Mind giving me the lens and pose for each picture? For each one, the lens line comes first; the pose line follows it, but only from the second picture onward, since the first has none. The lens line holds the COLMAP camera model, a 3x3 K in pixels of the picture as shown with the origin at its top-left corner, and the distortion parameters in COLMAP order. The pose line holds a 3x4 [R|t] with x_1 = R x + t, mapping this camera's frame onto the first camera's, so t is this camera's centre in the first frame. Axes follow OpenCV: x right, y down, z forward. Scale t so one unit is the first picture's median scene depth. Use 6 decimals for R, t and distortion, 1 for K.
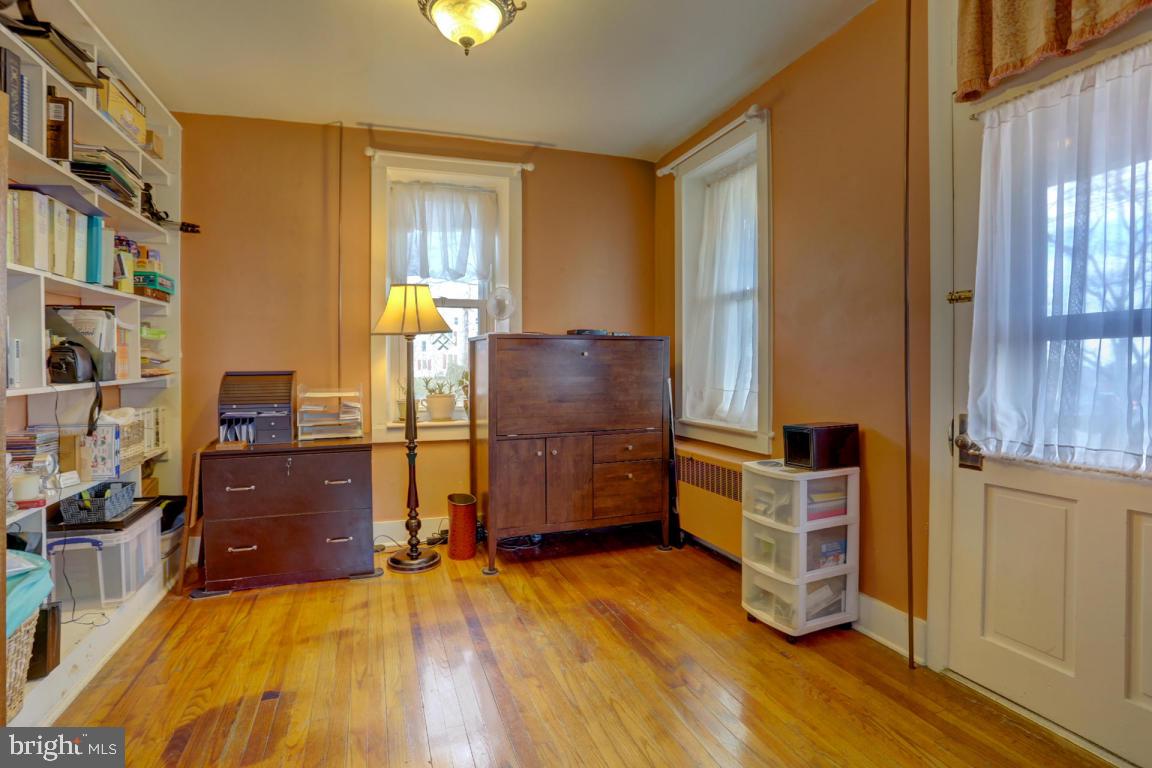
lens RADIAL K [[567.8, 0, 569.6], [0, 567.8, 376.3], [0, 0, 1]] dist [-0.073543, 0.031522]
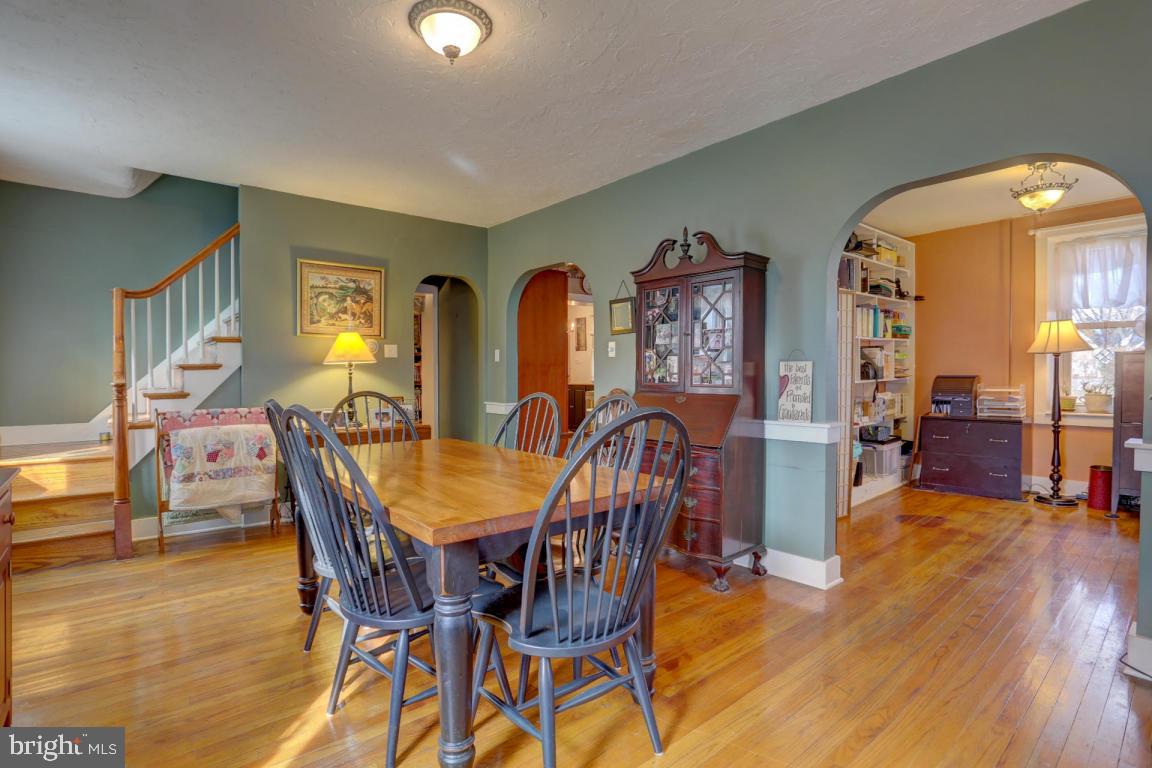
lens RADIAL K [[567.8, 0, 569.6], [0, 567.8, 376.3], [0, 0, 1]] dist [-0.073543, 0.031522]
pose [[0.361065, 0.011303, -0.932472, 0.686740], [-0.014908, 0.999869, 0.006347, 0.001022], [0.932421, 0.011610, 0.361187, -0.845029]]
